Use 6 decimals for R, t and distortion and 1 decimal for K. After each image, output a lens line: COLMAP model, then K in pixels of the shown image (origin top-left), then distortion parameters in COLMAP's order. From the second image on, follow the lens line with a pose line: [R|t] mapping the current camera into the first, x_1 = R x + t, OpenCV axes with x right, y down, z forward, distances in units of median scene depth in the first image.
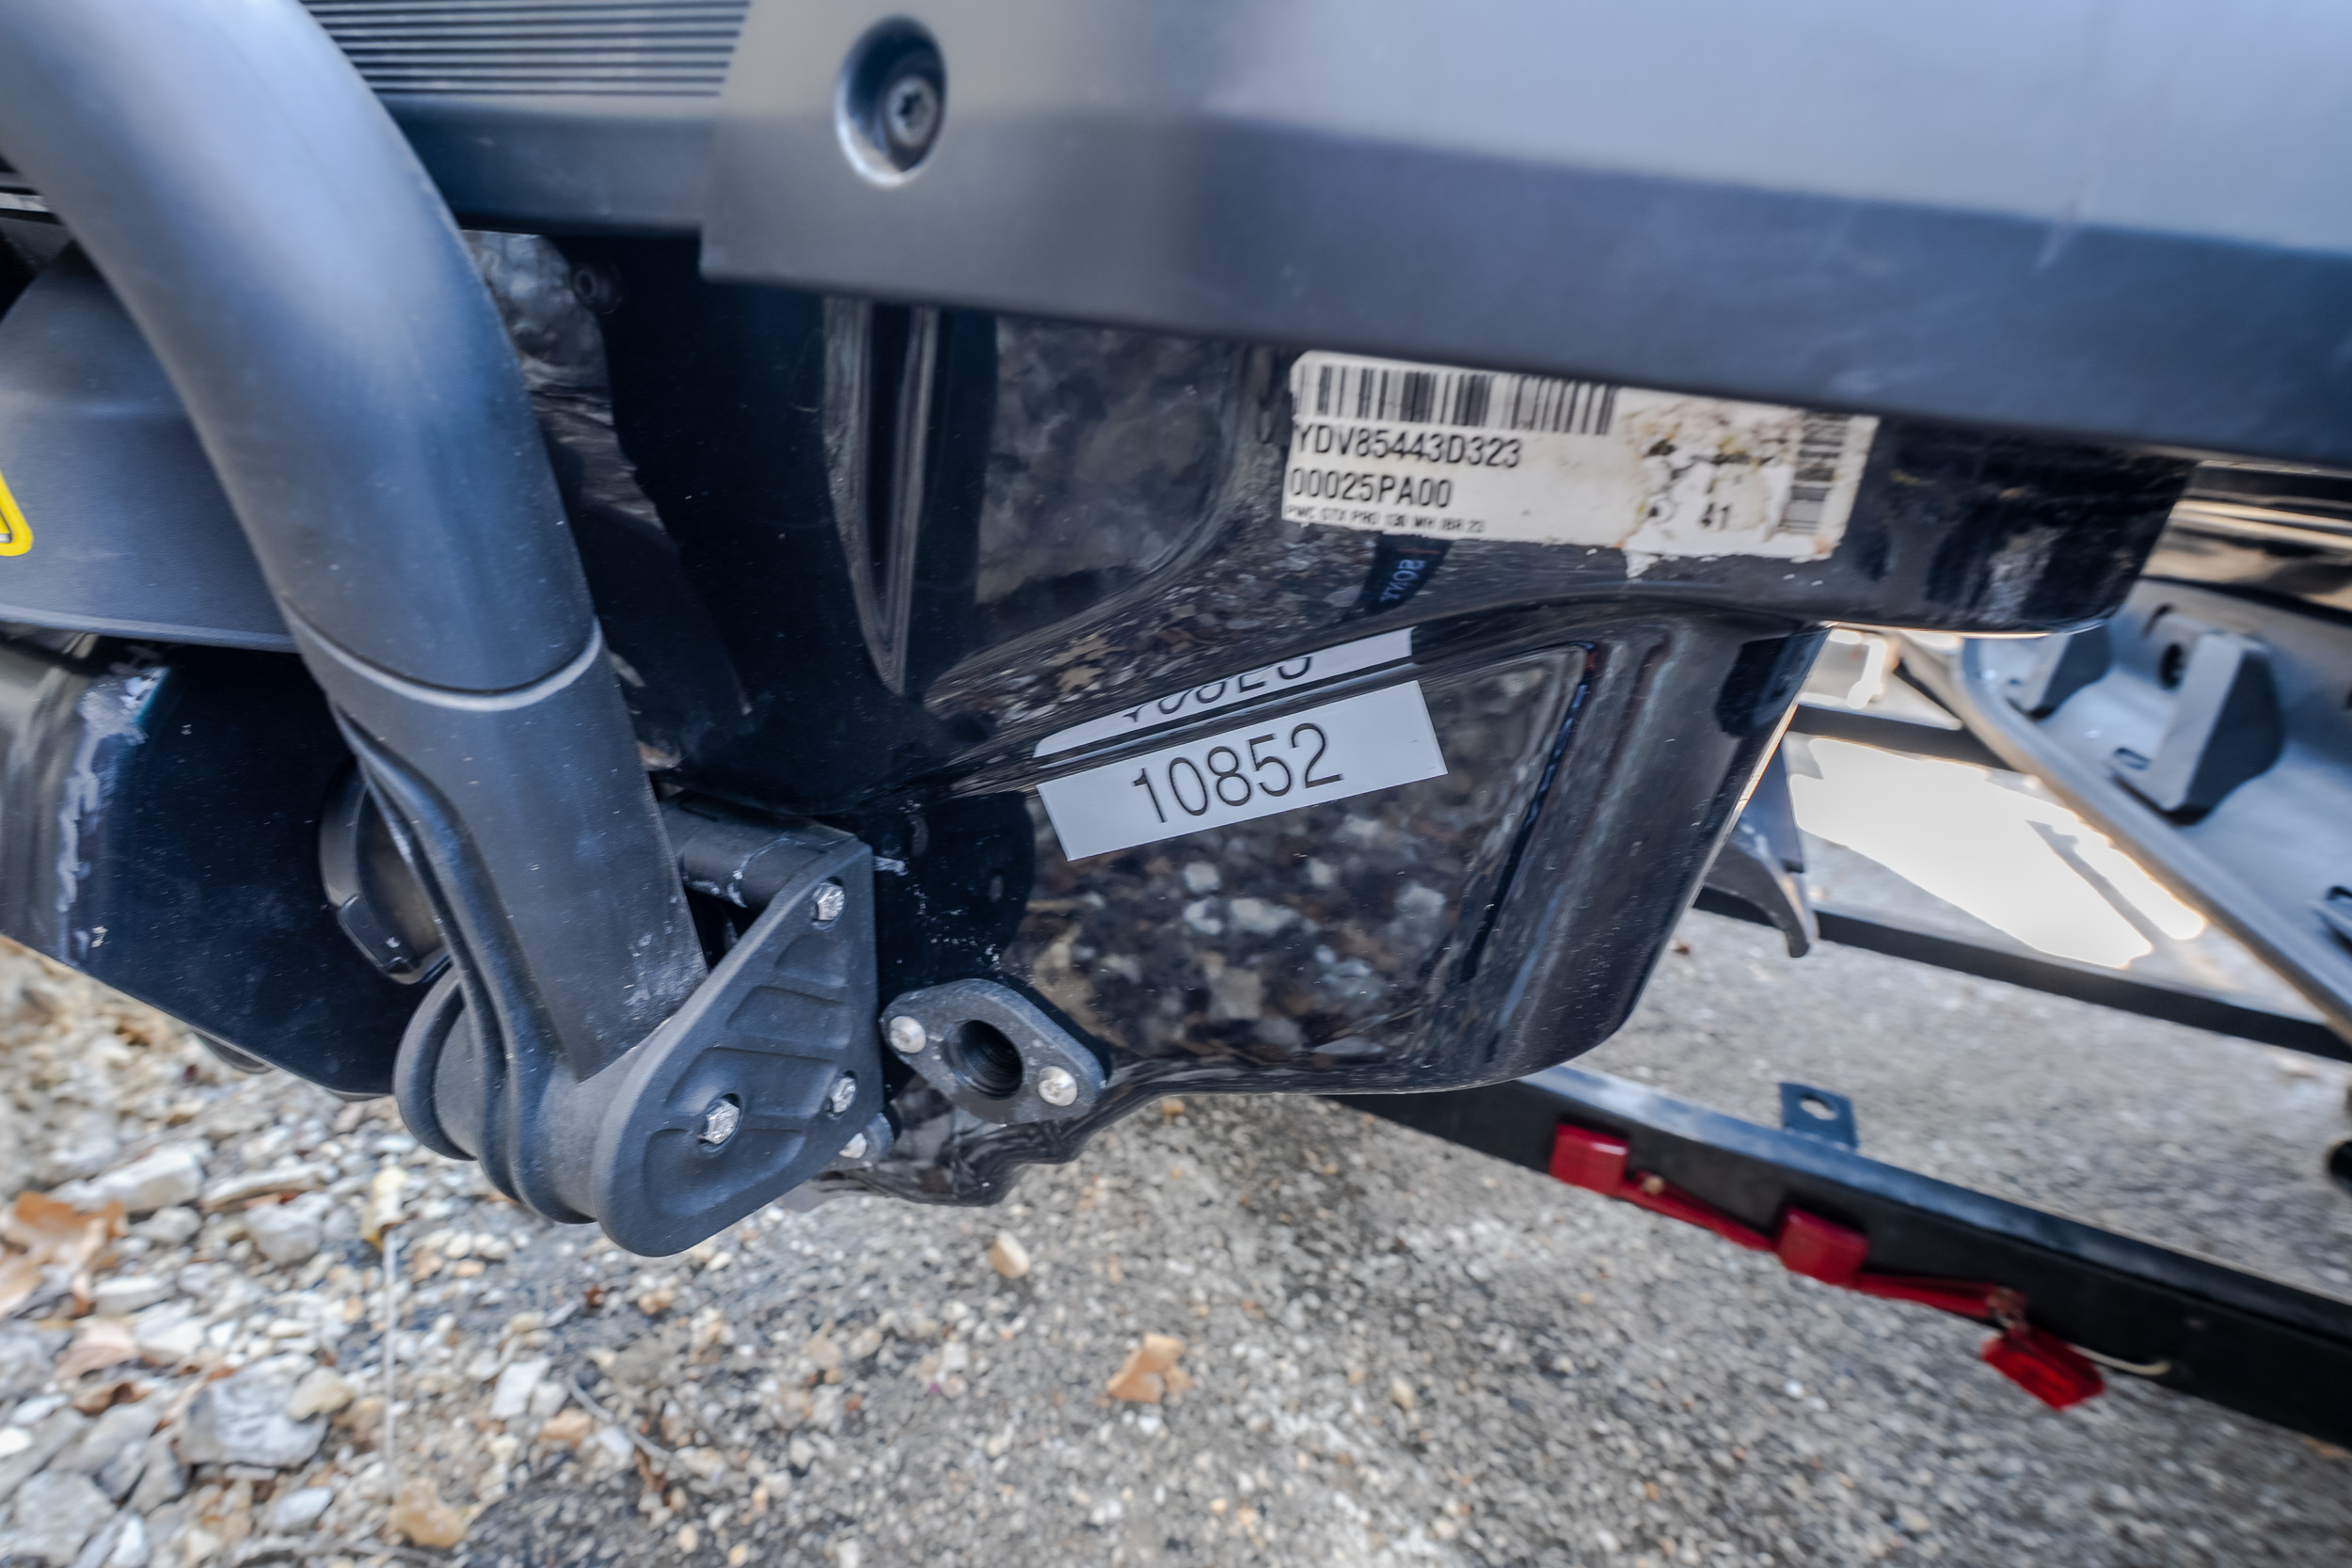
lens RADIAL K [[1065.1, 0, 1176.0], [0, 1065.1, 784.0], [0, 0, 1]] dist [-0.001704, 0.000821]
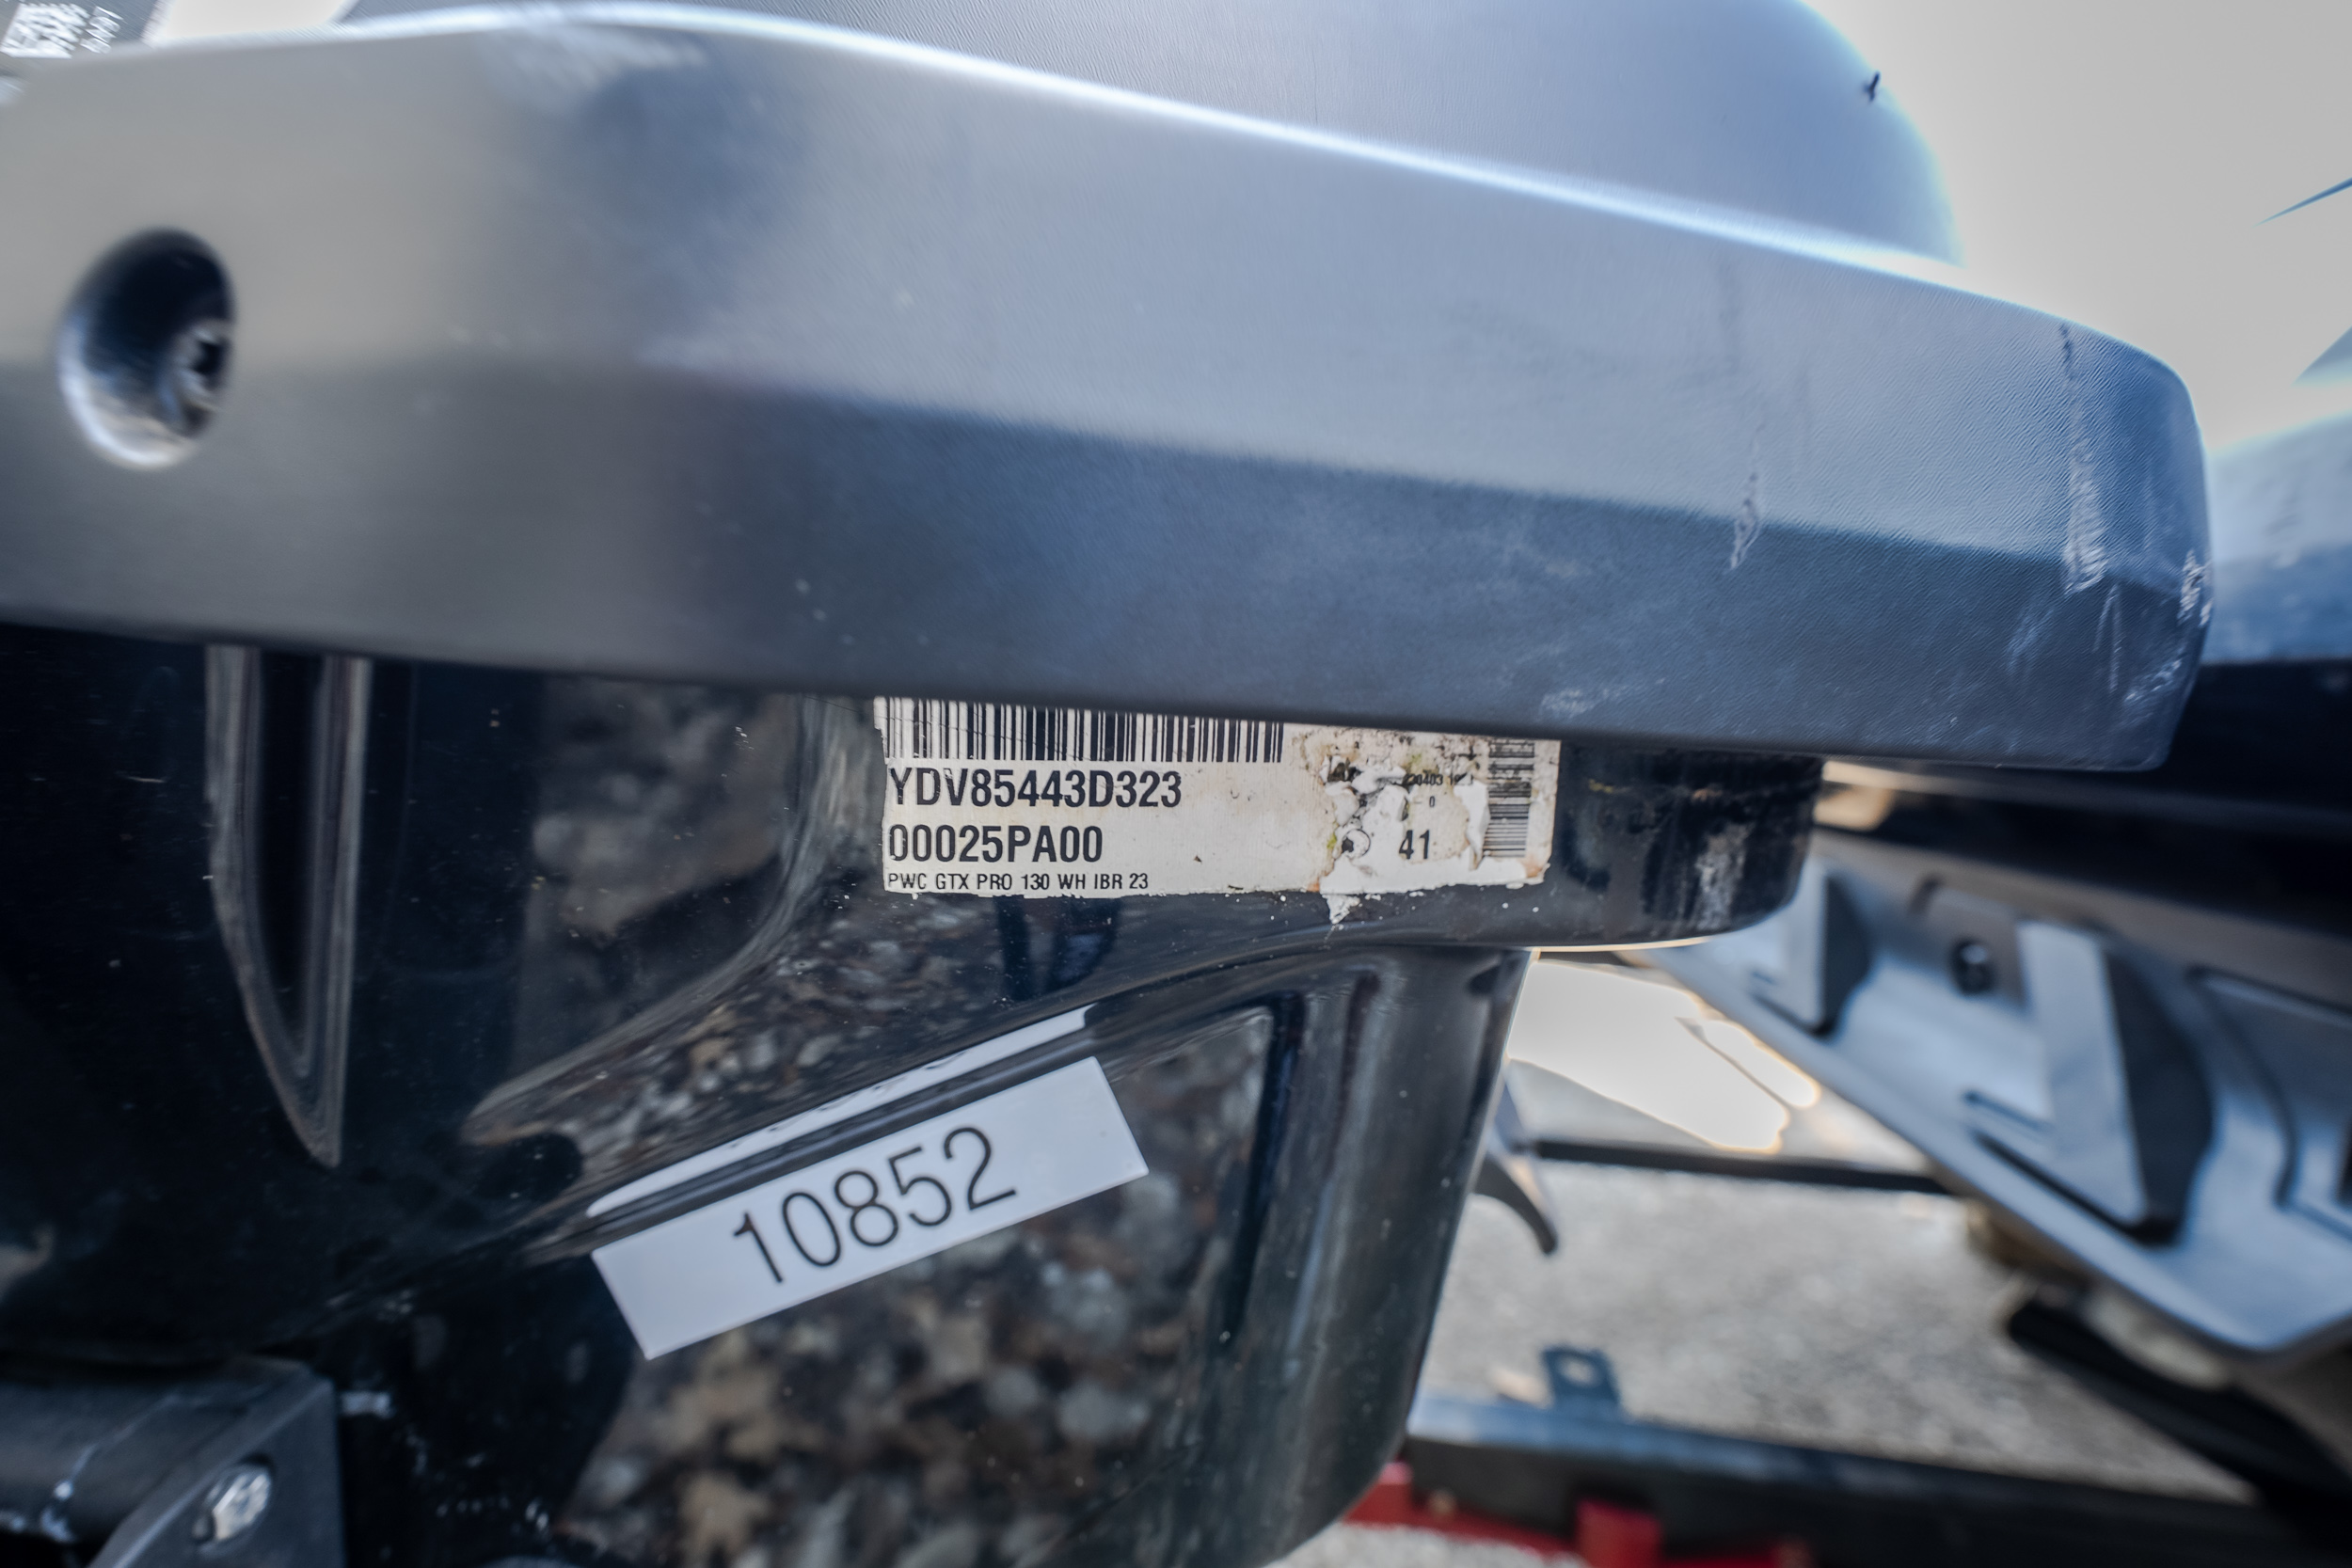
lens RADIAL K [[1065.1, 0, 1176.0], [0, 1065.1, 784.0], [0, 0, 1]] dist [-0.001704, 0.000821]
pose [[0.957618, -0.067130, 0.280110, 0.095398], [0.134982, 0.963661, -0.230517, -0.127758], [-0.254456, 0.258556, 0.931880, 0.253722]]
